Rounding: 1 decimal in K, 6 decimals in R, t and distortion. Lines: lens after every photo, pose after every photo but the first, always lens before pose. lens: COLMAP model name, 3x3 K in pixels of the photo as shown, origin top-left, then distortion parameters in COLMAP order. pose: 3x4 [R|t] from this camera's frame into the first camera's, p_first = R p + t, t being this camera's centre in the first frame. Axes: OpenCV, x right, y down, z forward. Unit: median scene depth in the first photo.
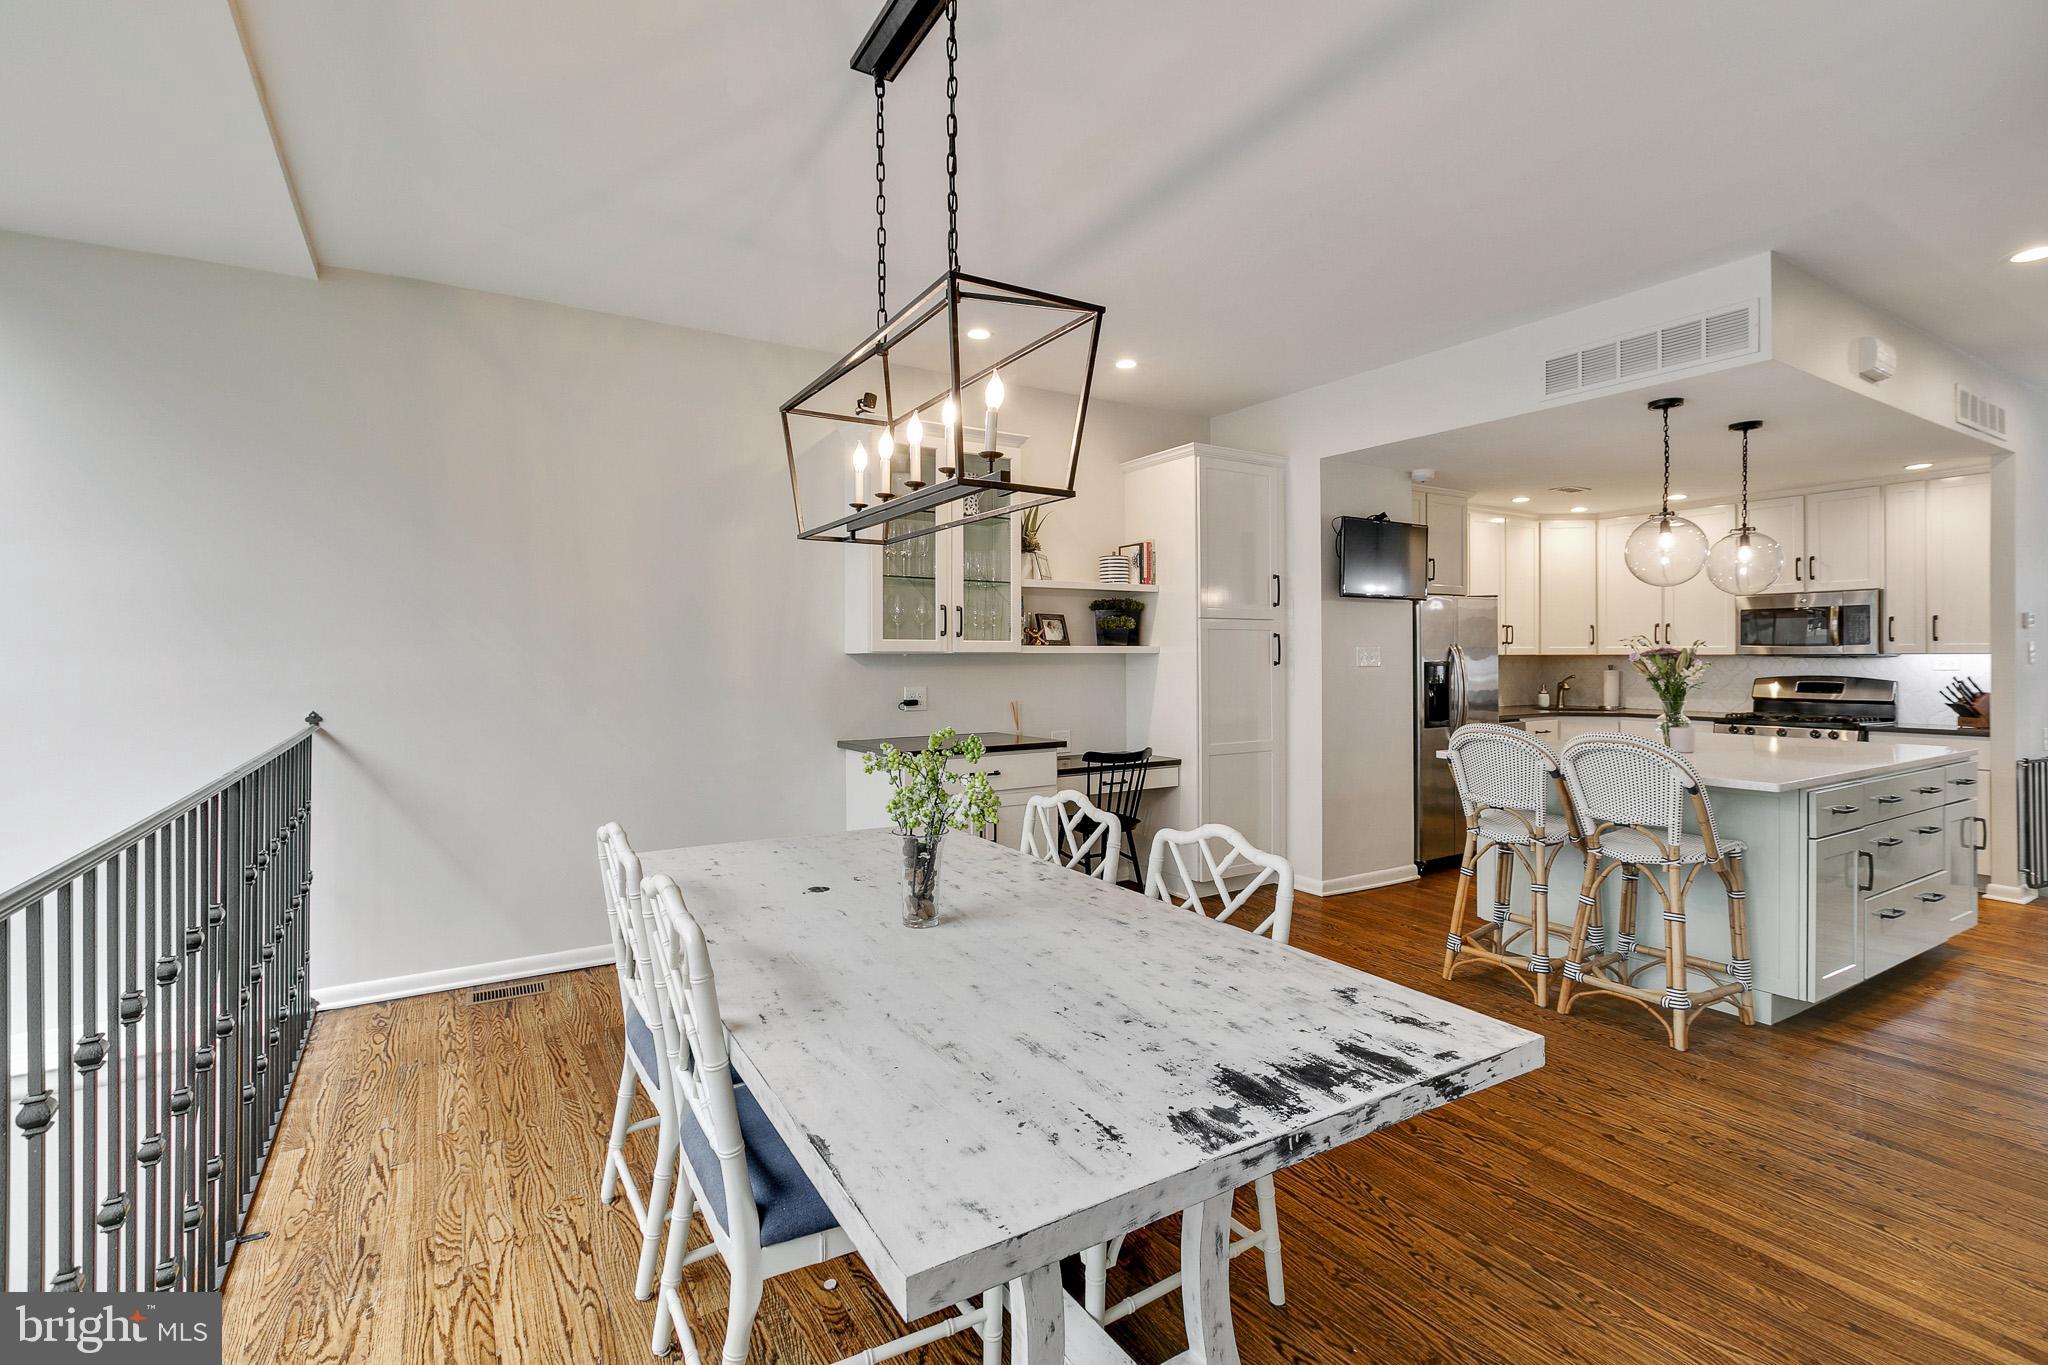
lens RADIAL K [[946.1, 0, 1030.5], [0, 946.1, 683.8], [0, 0, 1]] dist [0.003198, 0.000172]
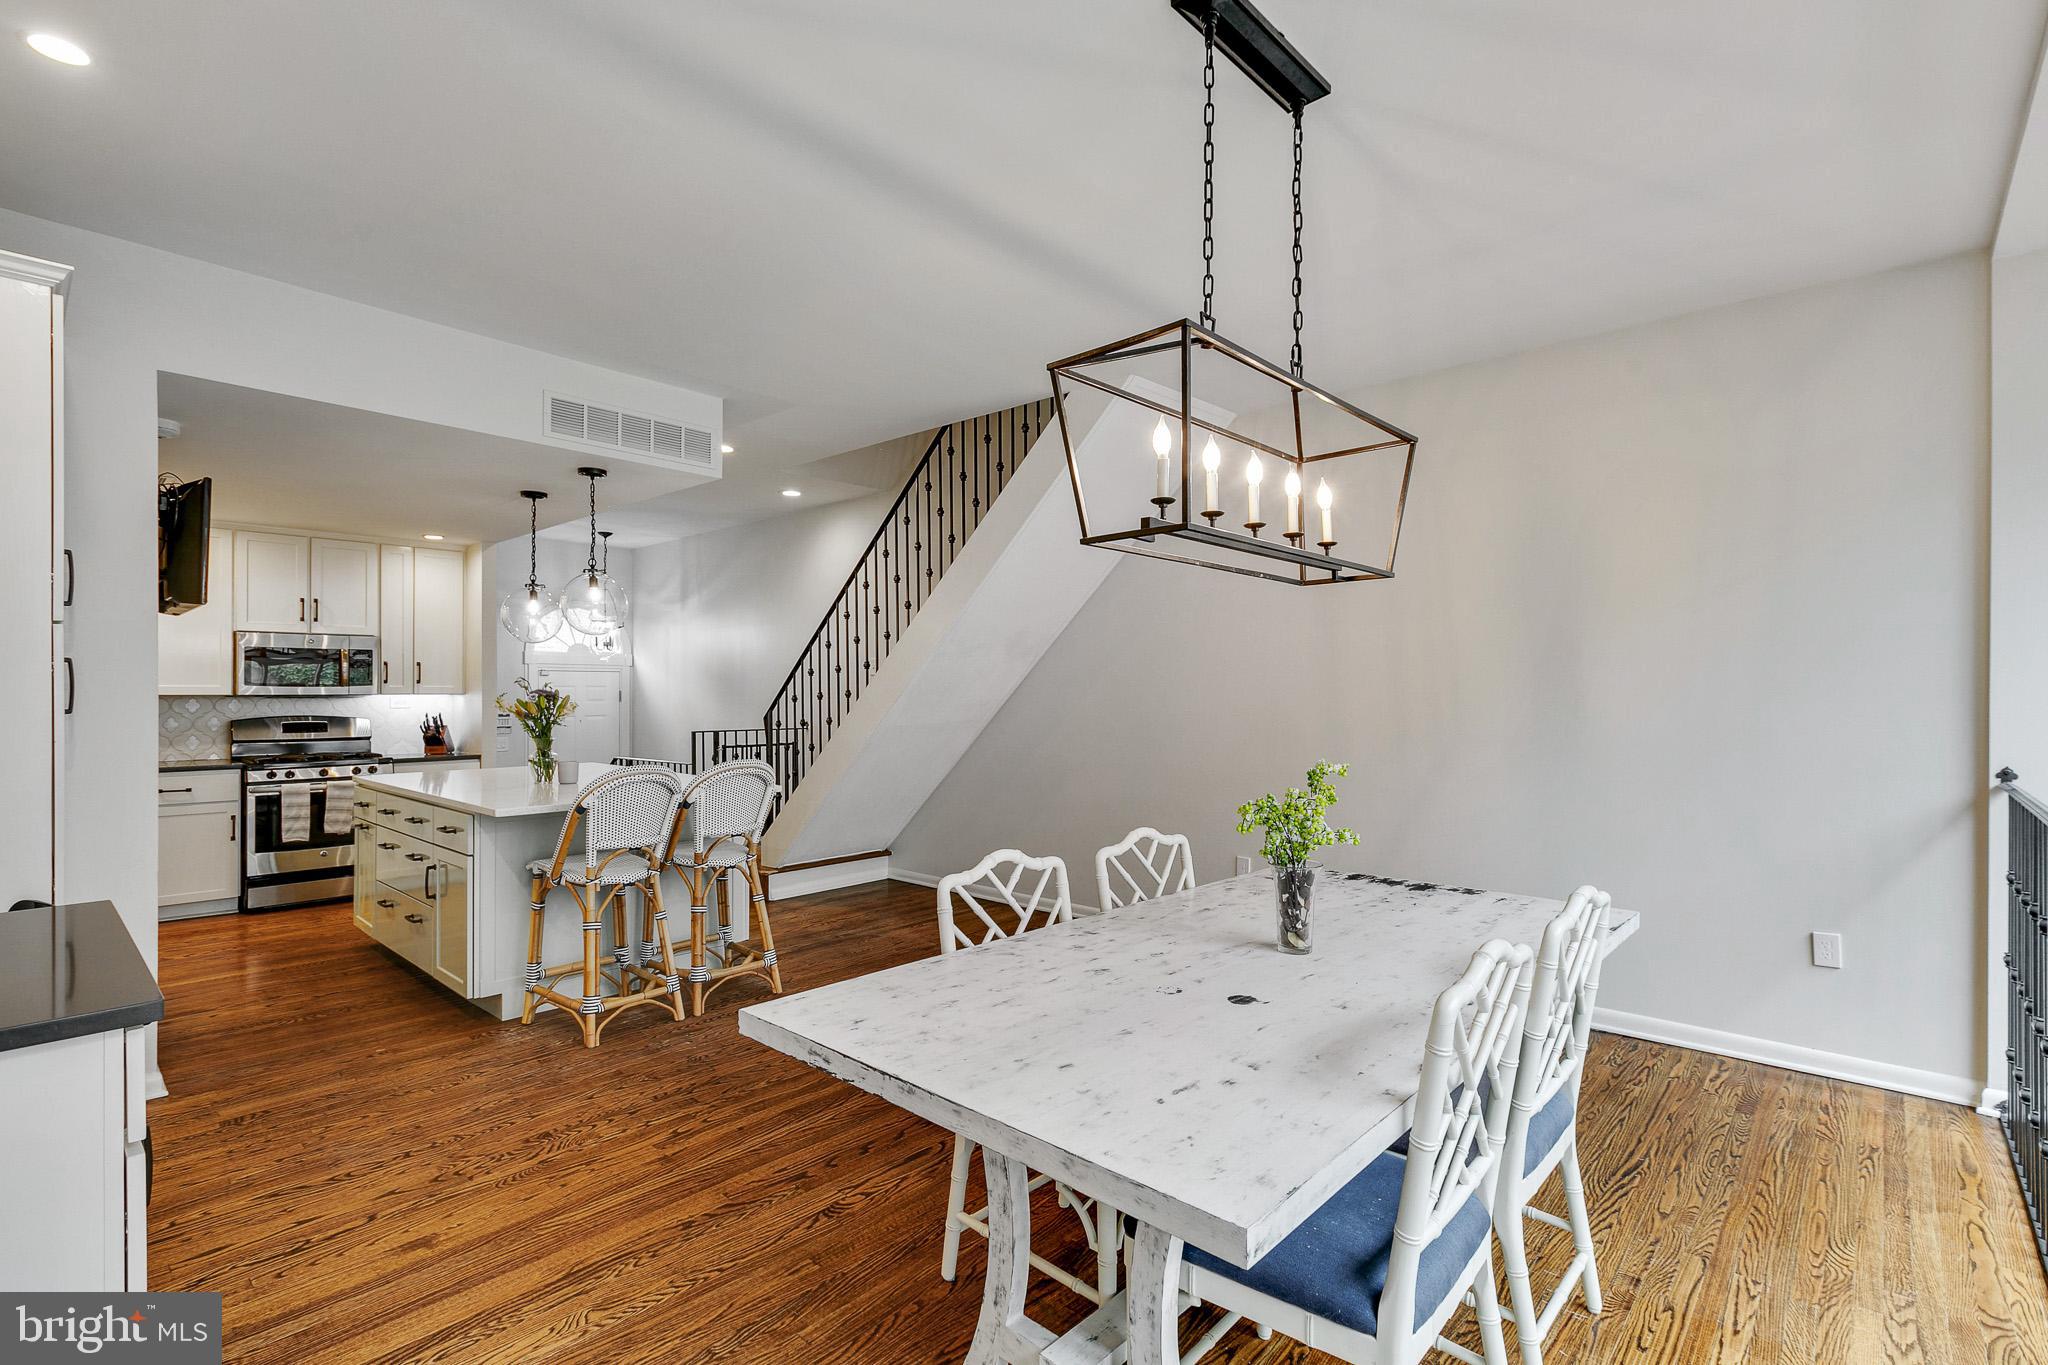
lens RADIAL K [[946.1, 0, 1040.8], [0, 946.1, 683.6], [0, 0, 1]] dist [0.003198, 0.000172]
pose [[-0.274105, 0.013033, 0.961611, -0.378976], [0.028954, 0.999567, -0.005294, -0.015636], [-0.961264, 0.026391, -0.274364, 0.548301]]
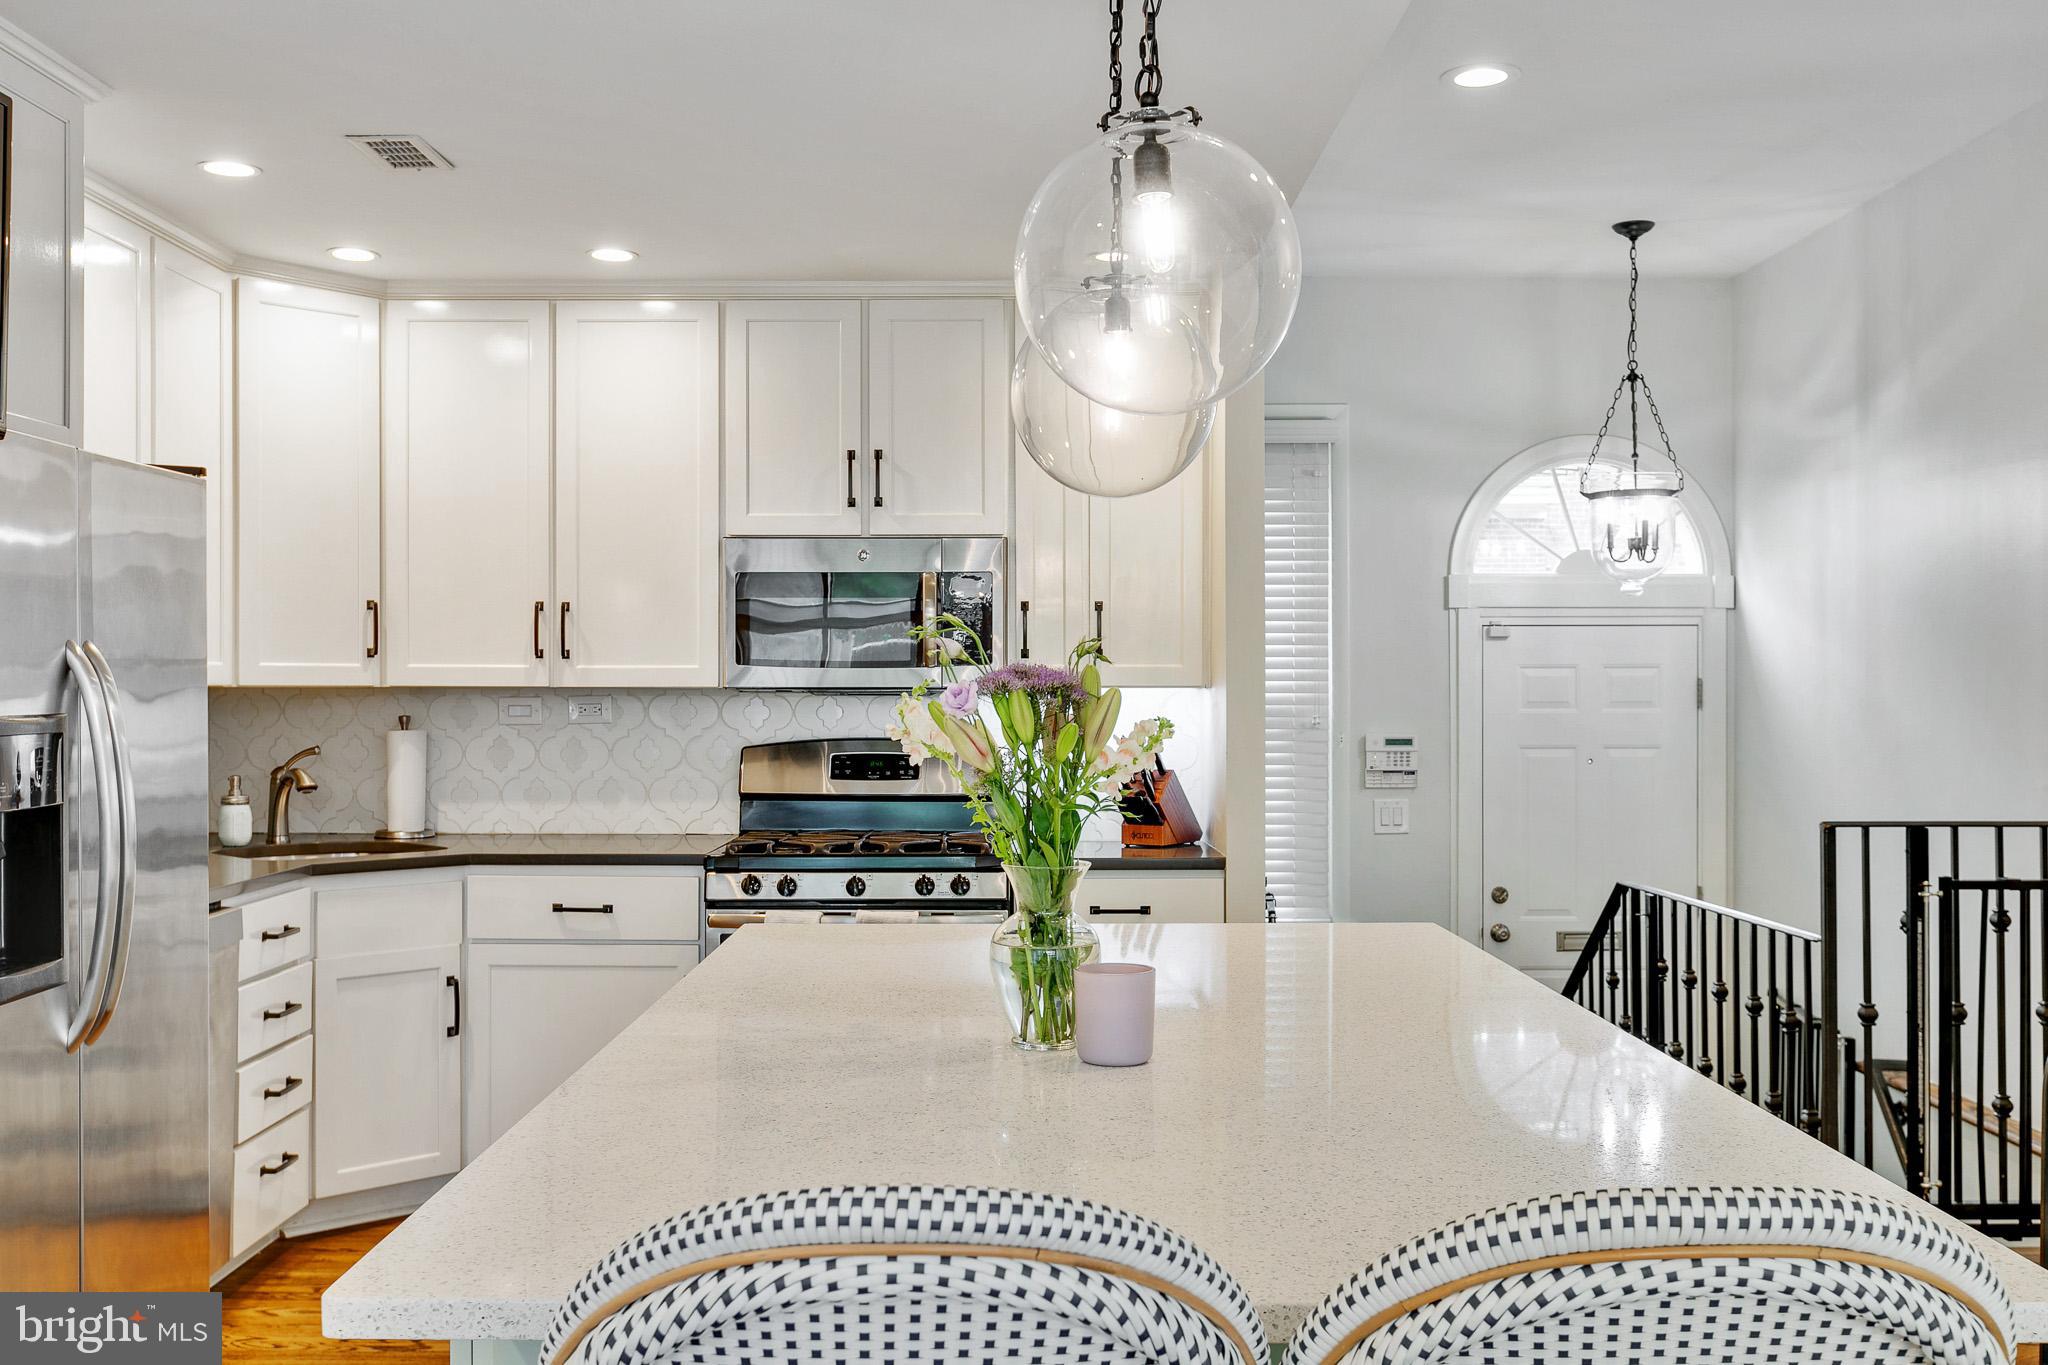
lens RADIAL K [[1907.0, 0, 979.5], [0, 1907.0, 687.9], [0, 0, 1]] dist [-0.005923, 0.000000]
pose [[0.545041, 0.003019, 0.838404, 0.158441], [0.021534, 0.999613, -0.017598, -0.015868], [-0.838133, 0.027646, 0.544765, 0.529348]]
